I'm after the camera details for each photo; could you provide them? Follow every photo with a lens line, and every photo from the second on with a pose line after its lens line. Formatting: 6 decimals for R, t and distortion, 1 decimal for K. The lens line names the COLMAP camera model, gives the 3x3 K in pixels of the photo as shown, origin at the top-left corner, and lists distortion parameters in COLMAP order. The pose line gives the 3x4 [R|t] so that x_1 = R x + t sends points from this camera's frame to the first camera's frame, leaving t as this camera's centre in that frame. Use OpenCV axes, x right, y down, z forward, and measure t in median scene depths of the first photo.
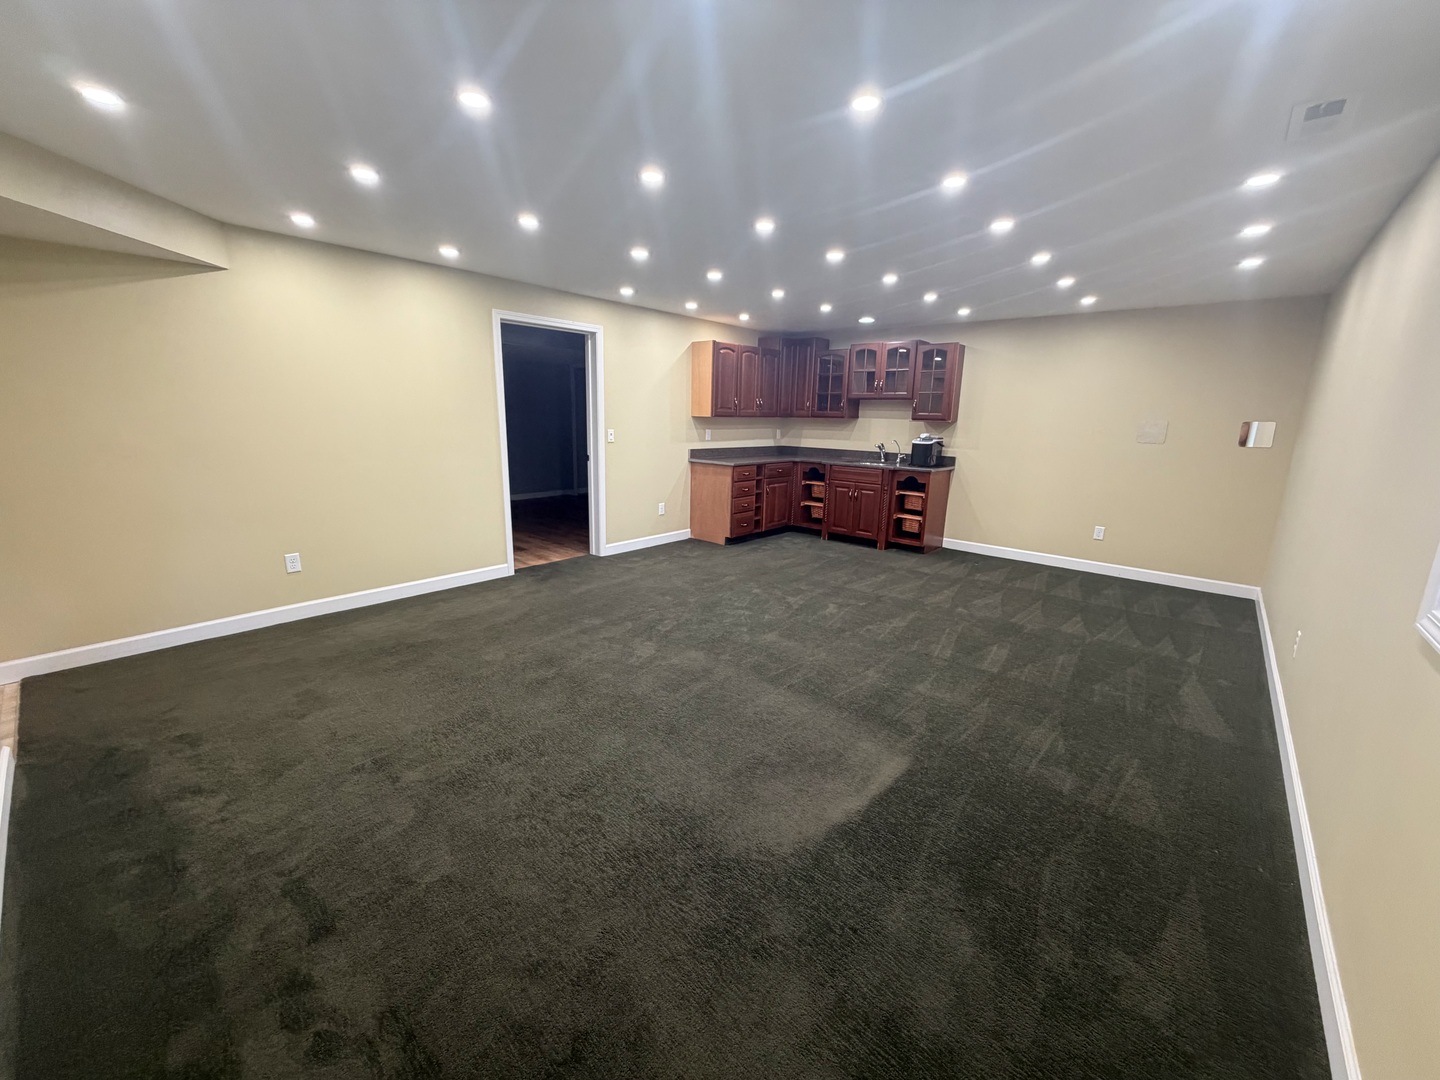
lens RADIAL K [[574.3, 0, 716.2], [0, 574.3, 544.2], [0, 0, 1]] dist [0.000533, -0.000638]
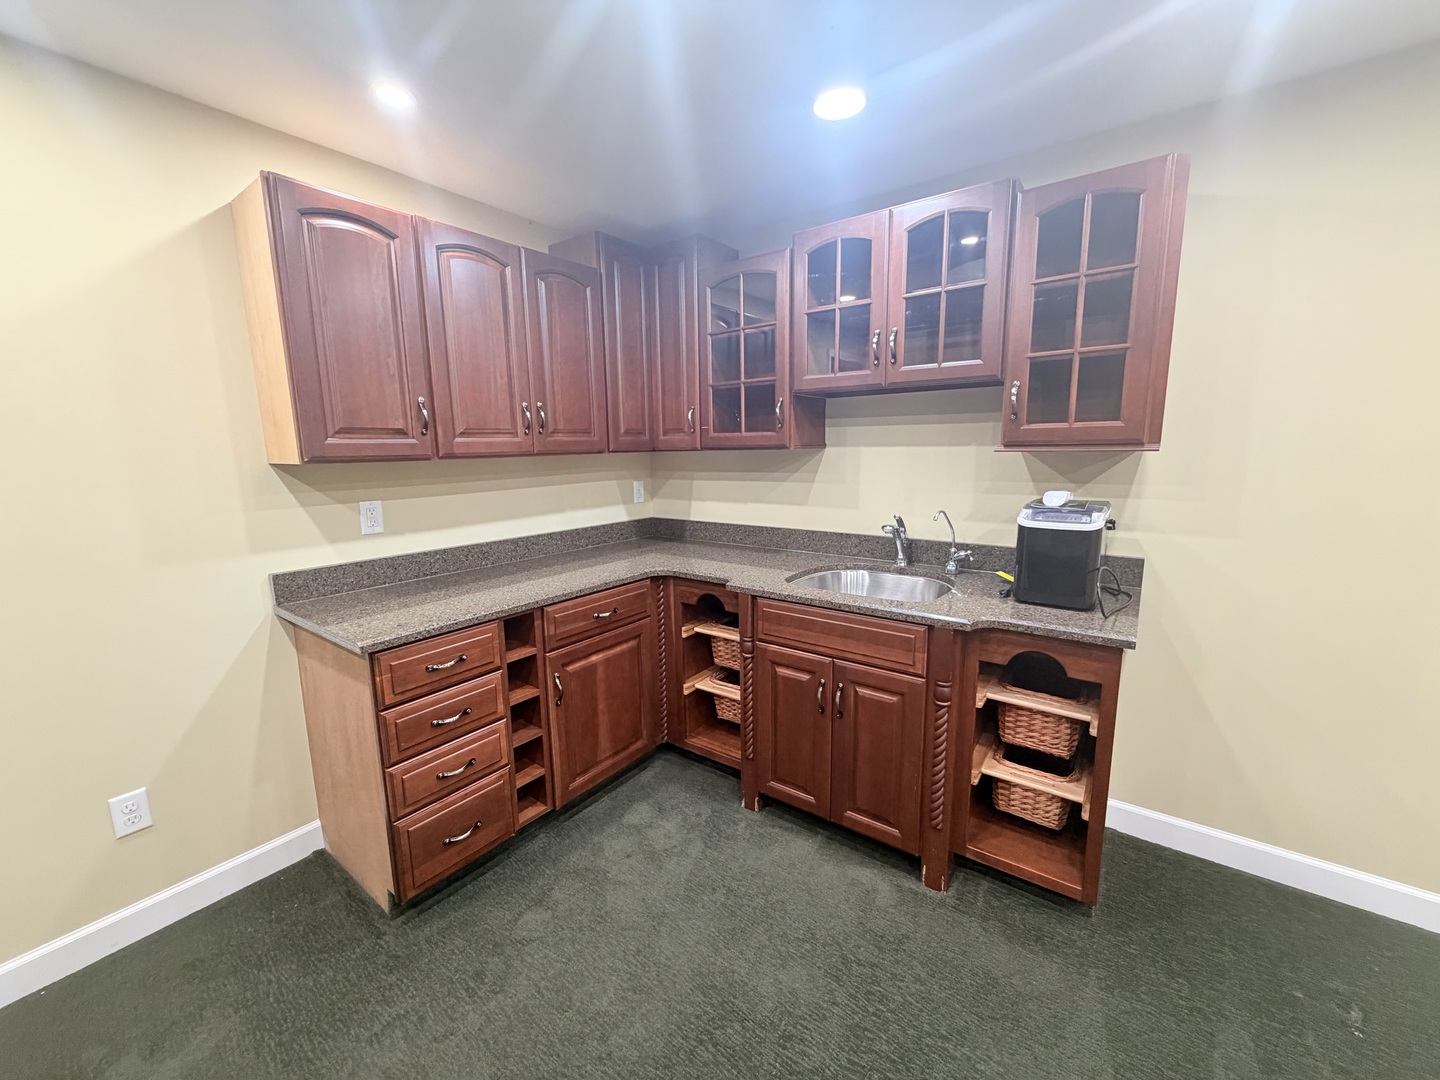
lens RADIAL K [[574.3, 0, 711.4], [0, 574.3, 535.7], [0, 0, 1]] dist [0.000533, -0.000638]
pose [[0.996849, -0.046938, 0.063940, 0.156614], [0.051173, 0.996487, -0.066297, -0.150690], [-0.060604, 0.069360, 0.995749, 0.676576]]
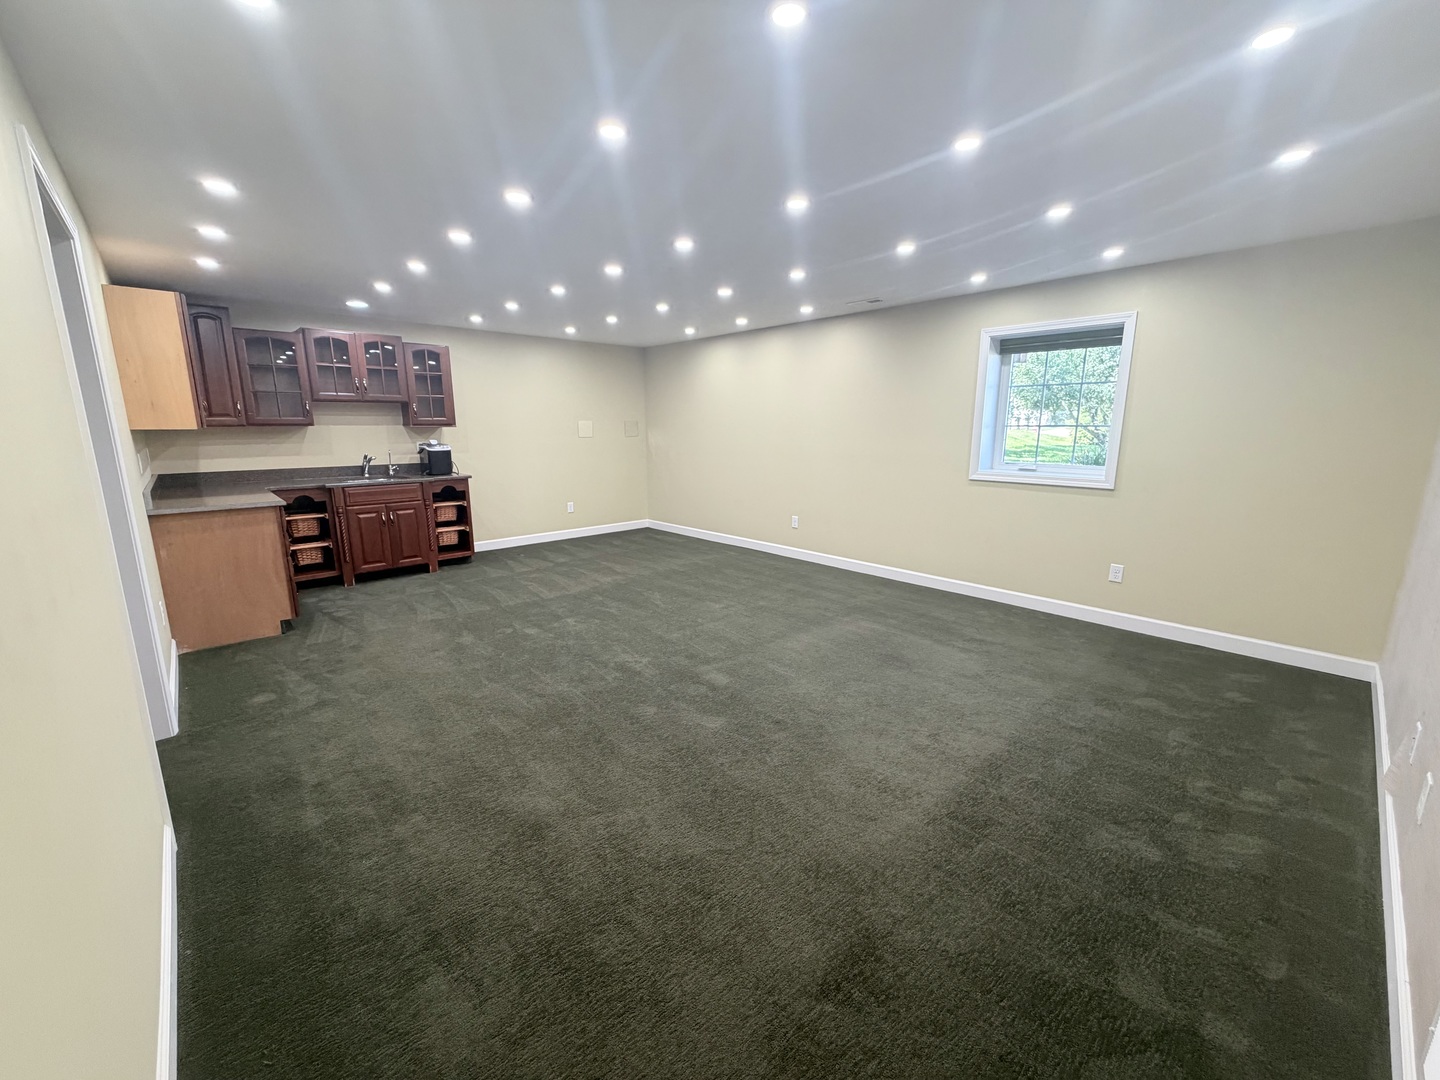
lens RADIAL K [[574.3, 0, 716.9], [0, 574.3, 532.9], [0, 0, 1]] dist [0.000533, -0.000638]
pose [[0.114645, -0.206248, 0.971761, -0.492343], [0.226913, 0.957786, 0.176511, -0.101717], [-0.967144, 0.200269, 0.156605, 0.413570]]
